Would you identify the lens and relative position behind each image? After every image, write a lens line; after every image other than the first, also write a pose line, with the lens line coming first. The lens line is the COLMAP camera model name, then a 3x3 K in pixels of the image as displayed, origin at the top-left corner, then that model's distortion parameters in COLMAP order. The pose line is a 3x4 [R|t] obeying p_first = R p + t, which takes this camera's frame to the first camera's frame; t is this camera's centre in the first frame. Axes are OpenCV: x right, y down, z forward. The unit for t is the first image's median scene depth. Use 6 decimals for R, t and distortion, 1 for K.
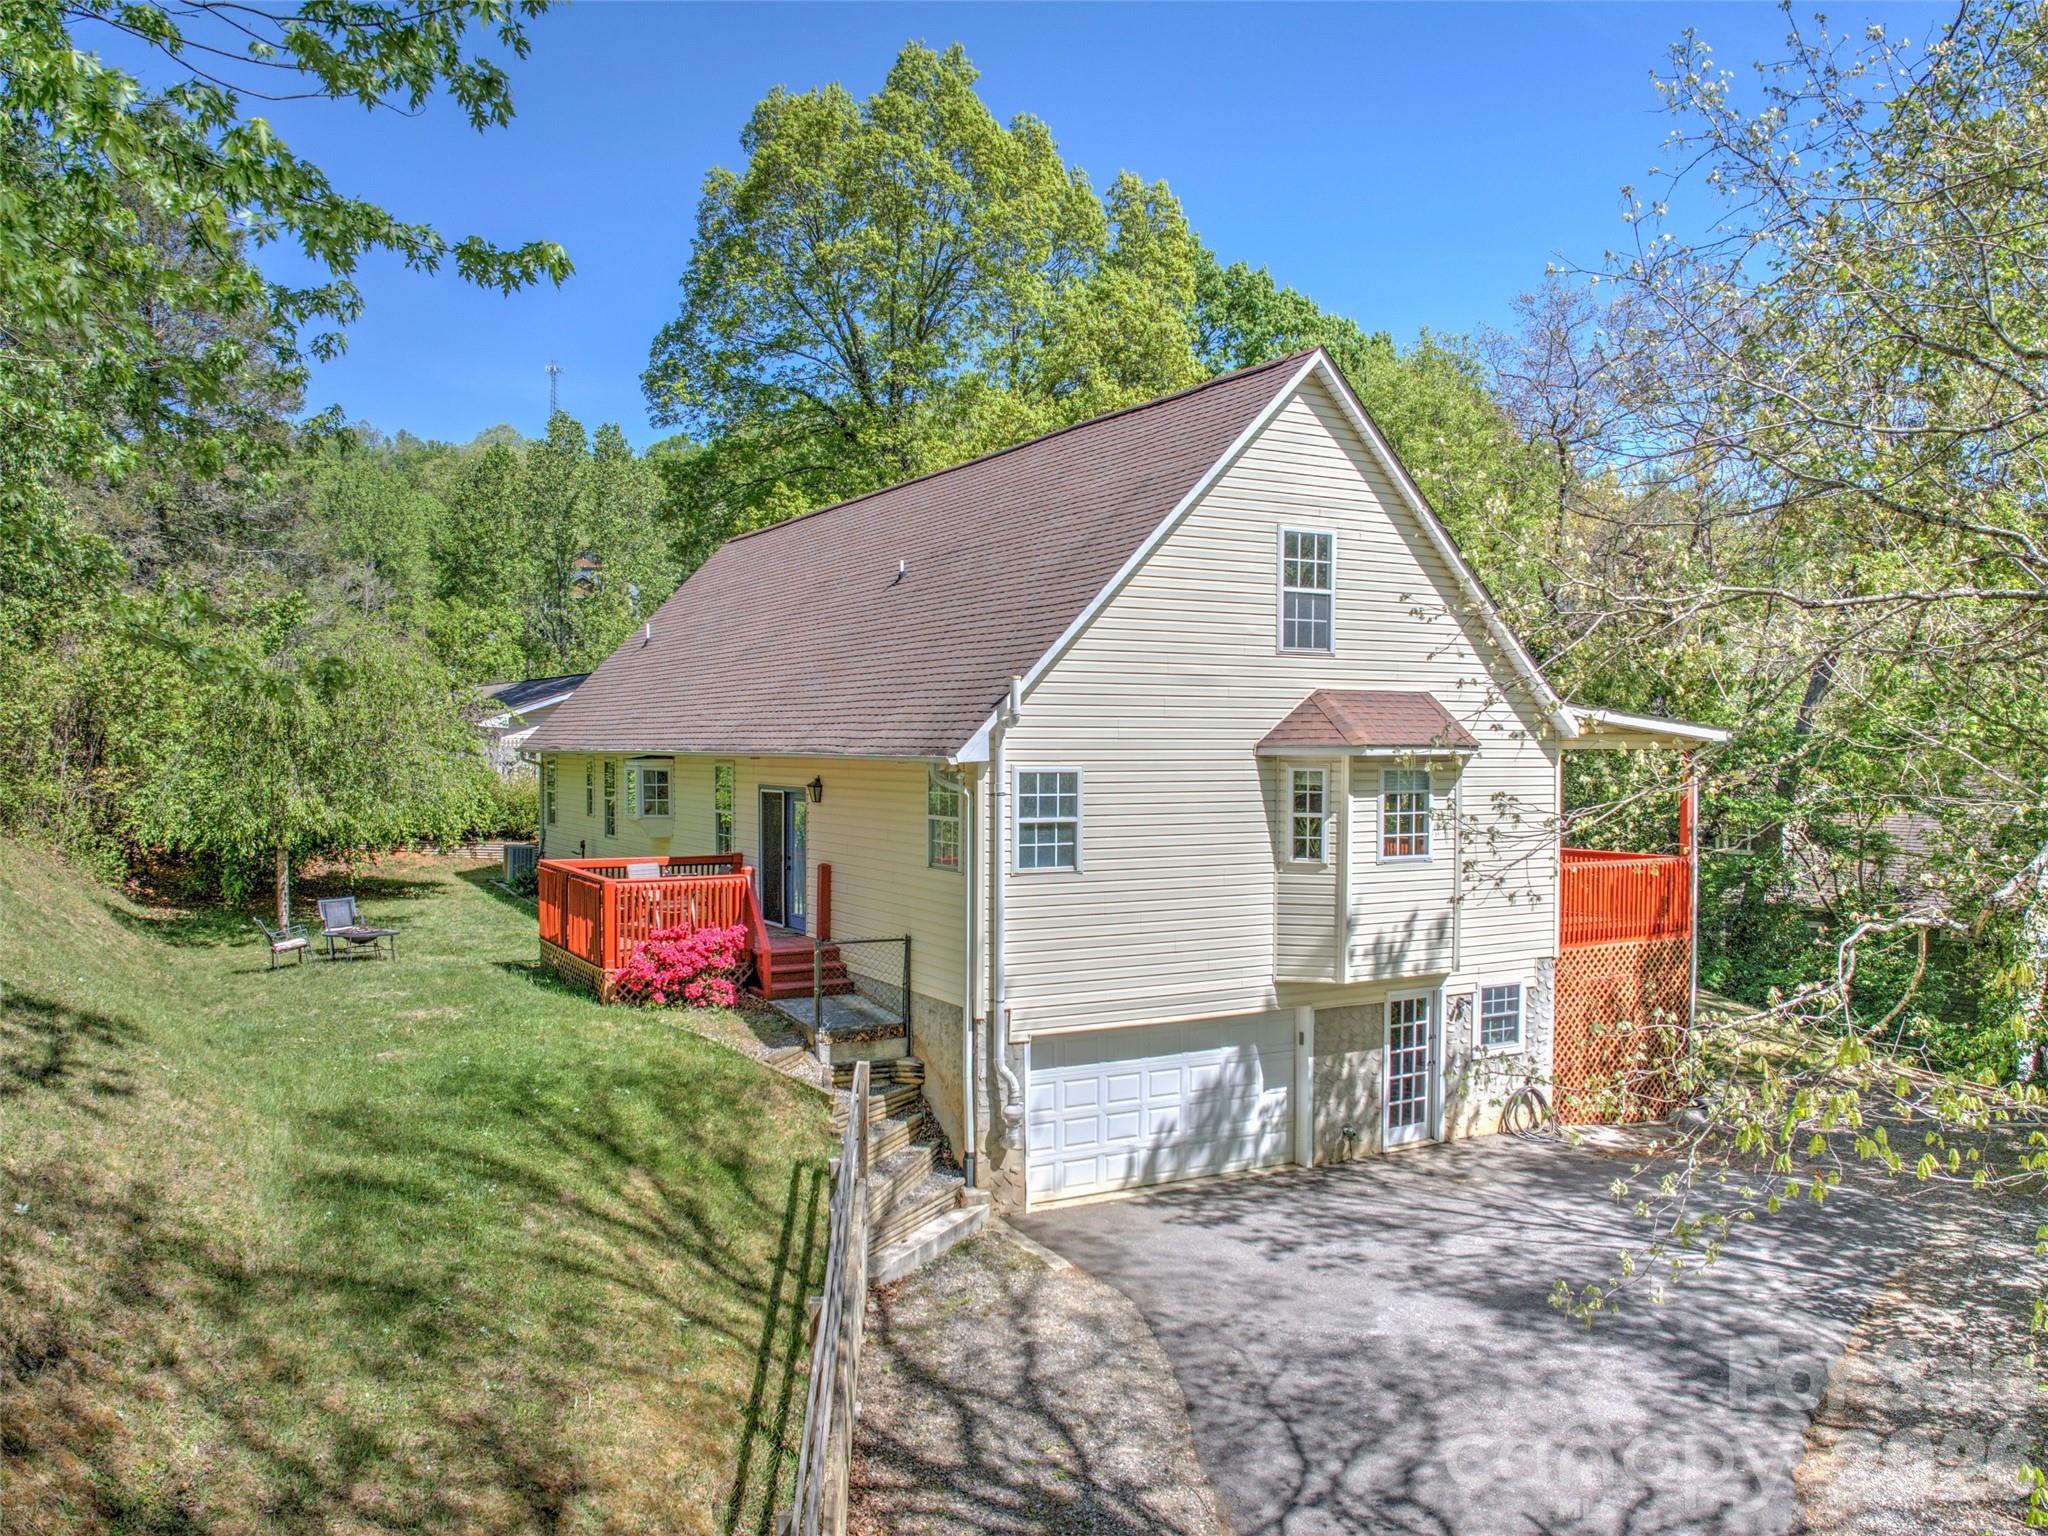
lens RADIAL K [[1543.5, 0, 1024.0], [0, 1543.5, 768.0], [0, 0, 1]] dist [-0.095008, 0.003416]
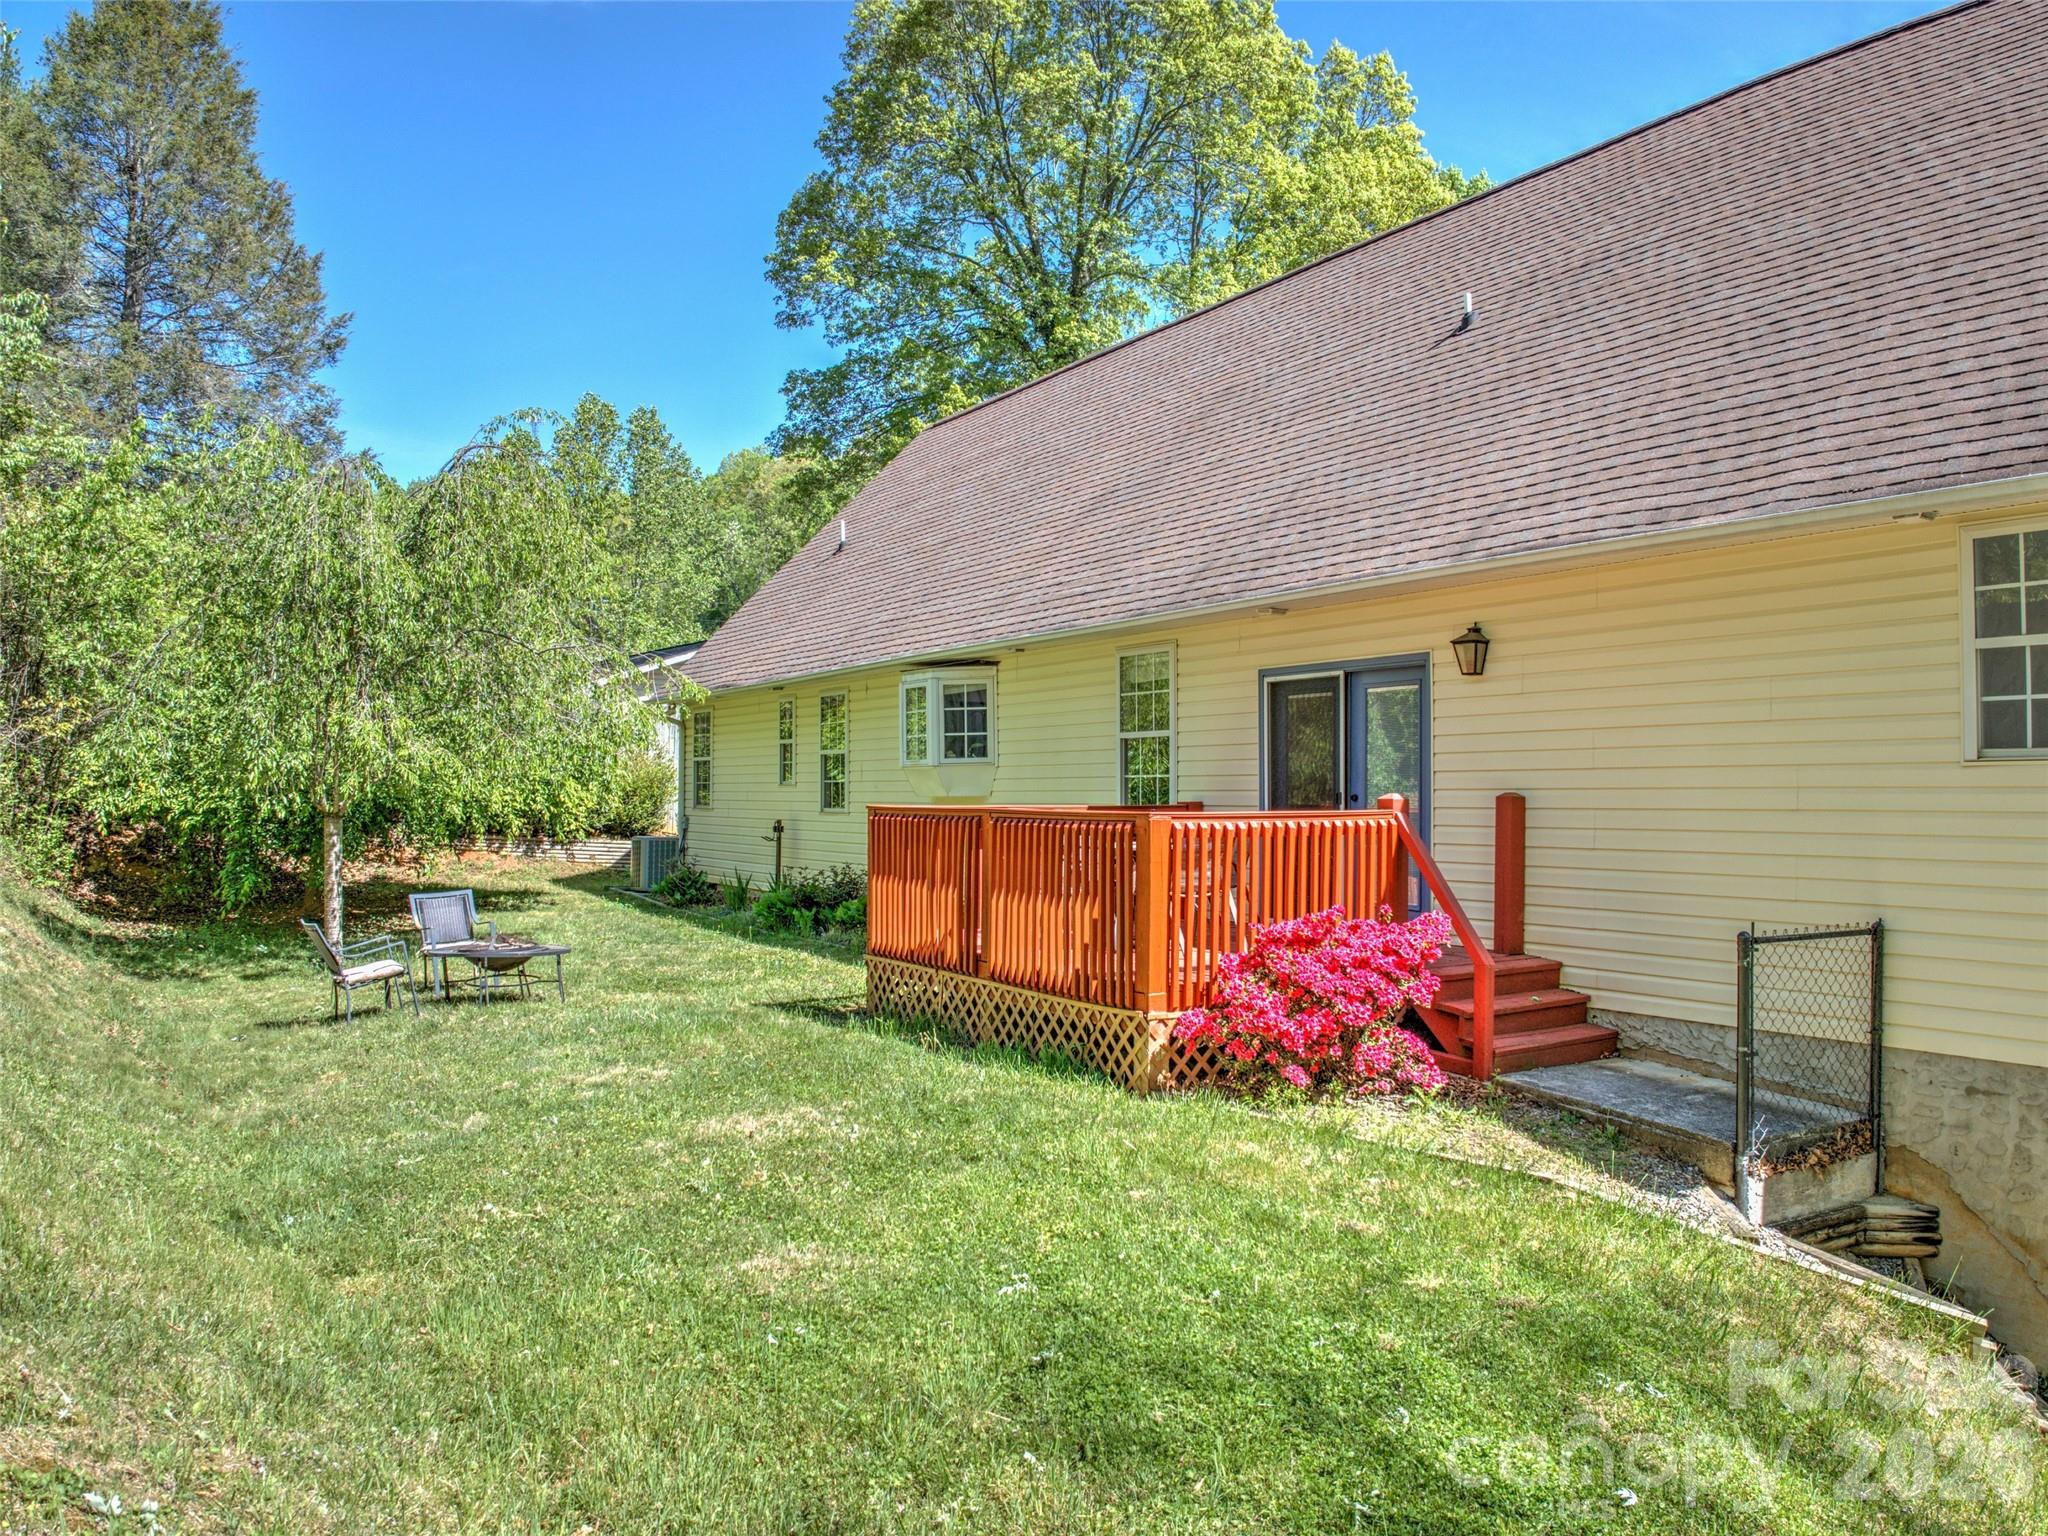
lens RADIAL K [[1506.1, 0, 1021.9], [0, 1506.1, 755.5], [0, 0, 1]] dist [-0.093422, -0.000769]
pose [[0.999730, -0.000920, 0.023197, -0.232896], [0.001872, 0.999156, -0.041046, 0.054390], [-0.023139, 0.041078, 0.998888, 0.410071]]
